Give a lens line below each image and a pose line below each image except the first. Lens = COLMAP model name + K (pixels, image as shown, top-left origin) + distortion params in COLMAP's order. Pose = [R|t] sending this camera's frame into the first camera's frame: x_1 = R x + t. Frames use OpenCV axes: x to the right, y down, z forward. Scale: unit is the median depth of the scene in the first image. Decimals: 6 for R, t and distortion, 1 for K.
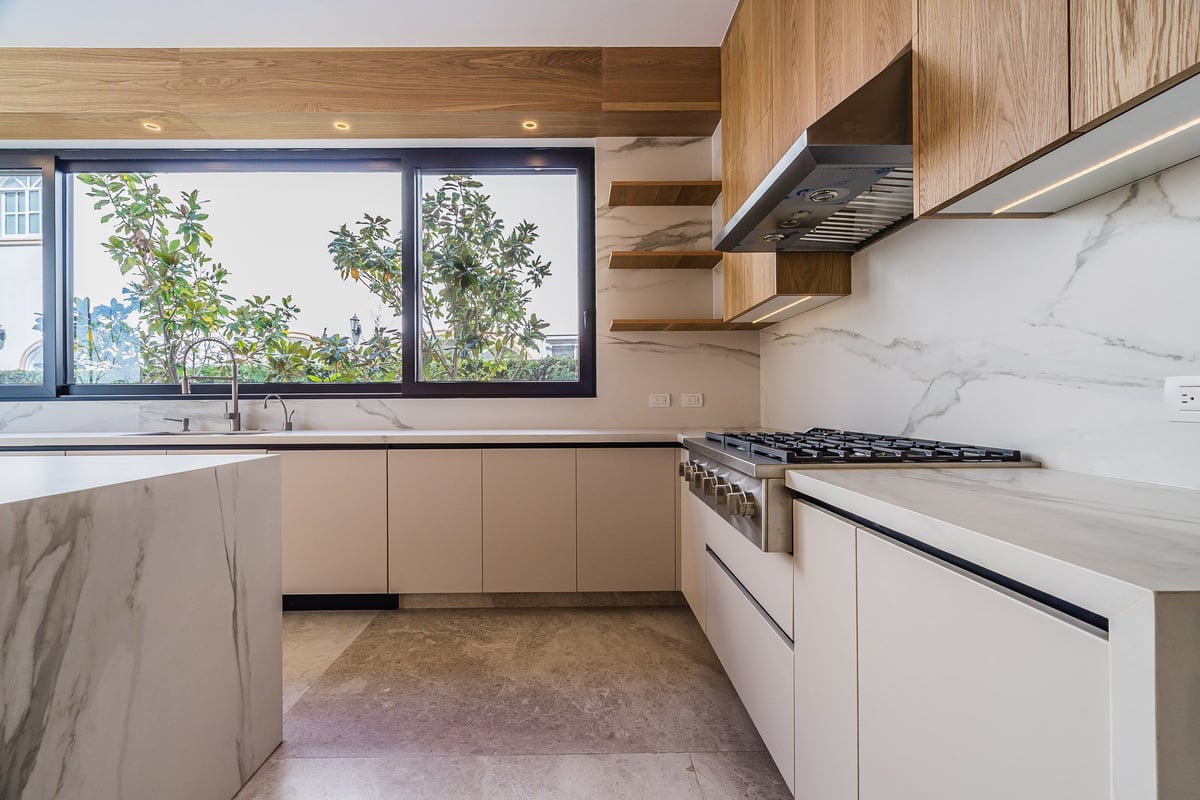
lens RADIAL K [[546.2, 0, 599.2], [0, 546.2, 397.9], [0, 0, 1]] dist [-0.004658, 0.001061]
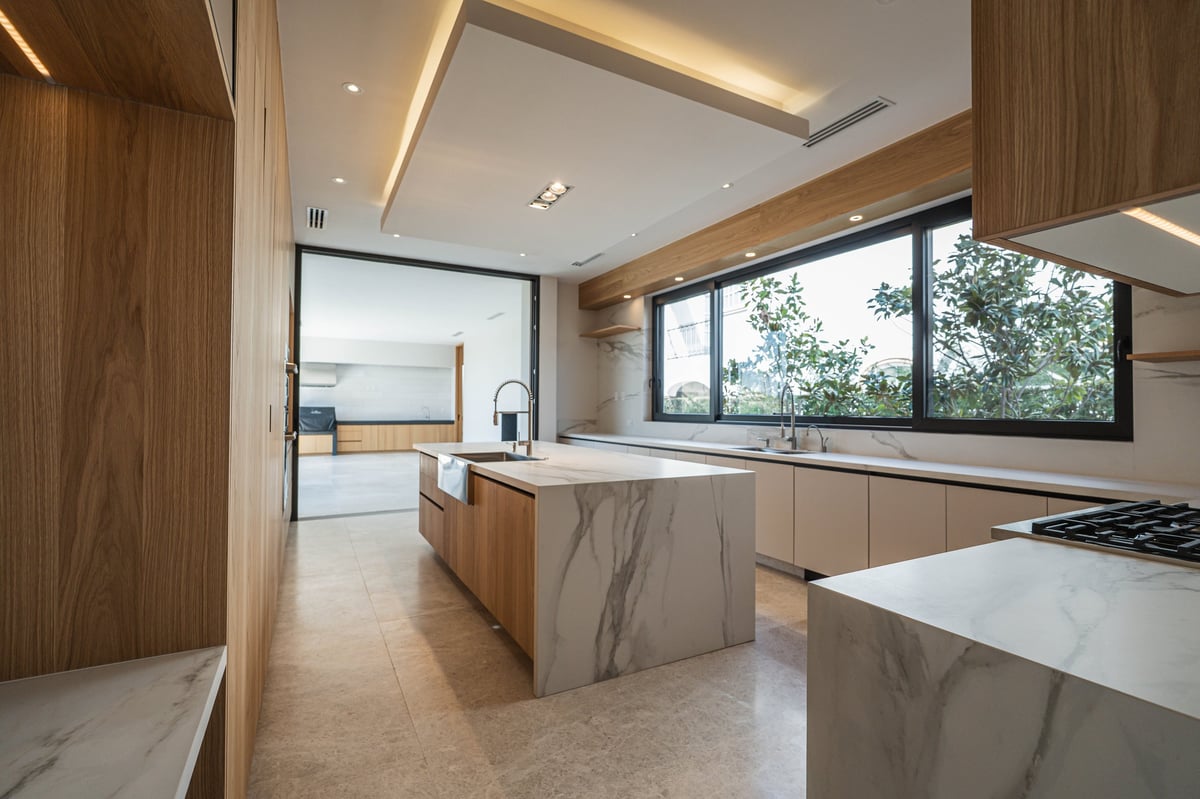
lens RADIAL K [[518.7, 0, 595.1], [0, 518.7, 403.4], [0, 0, 1]] dist [-0.004412, 0.001288]
pose [[0.460754, -0.003437, -0.887521, 0.308802], [-0.008092, 0.999935, -0.008073, -0.045776], [0.887491, 0.010901, 0.460696, -0.096786]]
